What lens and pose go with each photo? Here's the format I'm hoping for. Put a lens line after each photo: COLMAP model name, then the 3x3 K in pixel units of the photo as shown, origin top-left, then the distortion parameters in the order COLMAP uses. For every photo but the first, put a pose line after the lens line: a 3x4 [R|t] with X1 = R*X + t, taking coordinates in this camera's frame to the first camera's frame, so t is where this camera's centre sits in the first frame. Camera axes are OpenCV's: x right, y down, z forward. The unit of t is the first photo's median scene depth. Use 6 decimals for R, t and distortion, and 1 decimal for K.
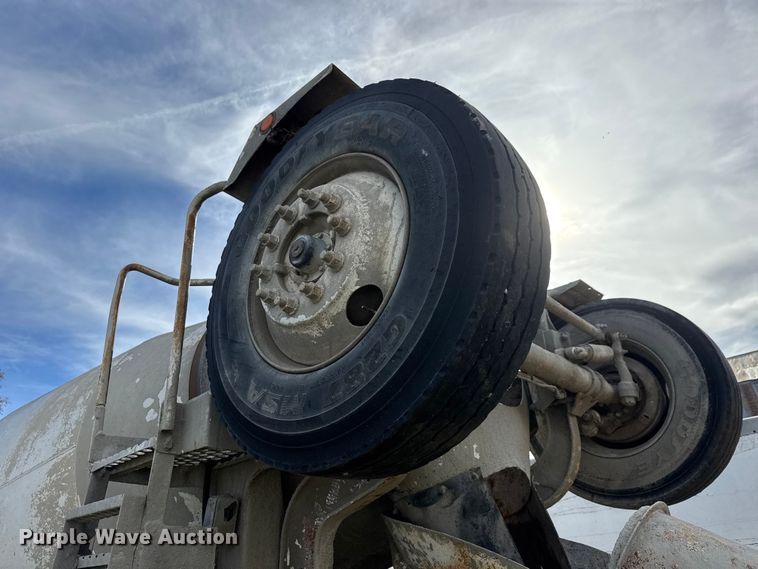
lens RADIAL K [[532.3, 0, 379.0], [0, 532.3, 284.5], [0, 0, 1]] dist [0.075078, -0.133187]
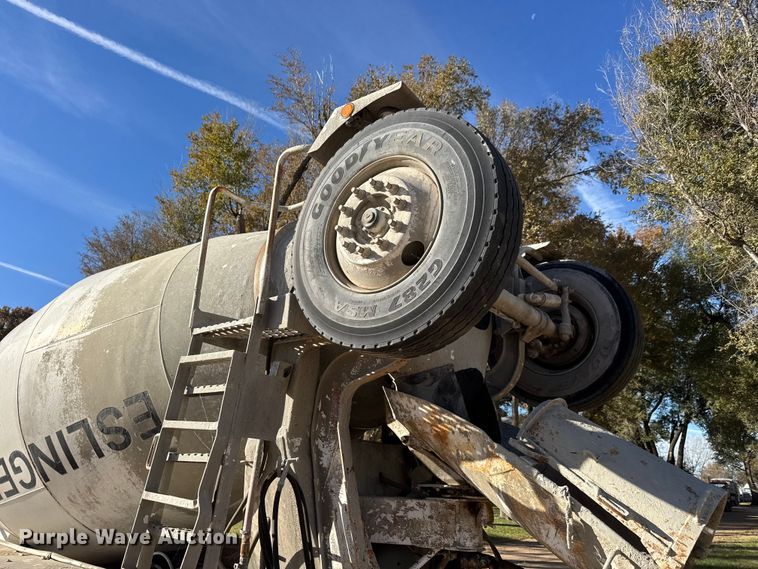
lens RADIAL K [[553.9, 0, 386.2], [0, 553.9, 285.0], [0, 0, 1]] dist [0.143701, -0.230095]
pose [[0.989072, 0.135647, 0.057768, -0.094387], [-0.143552, 0.975358, 0.167541, -0.093174], [-0.033618, -0.174003, 0.984171, -0.396299]]
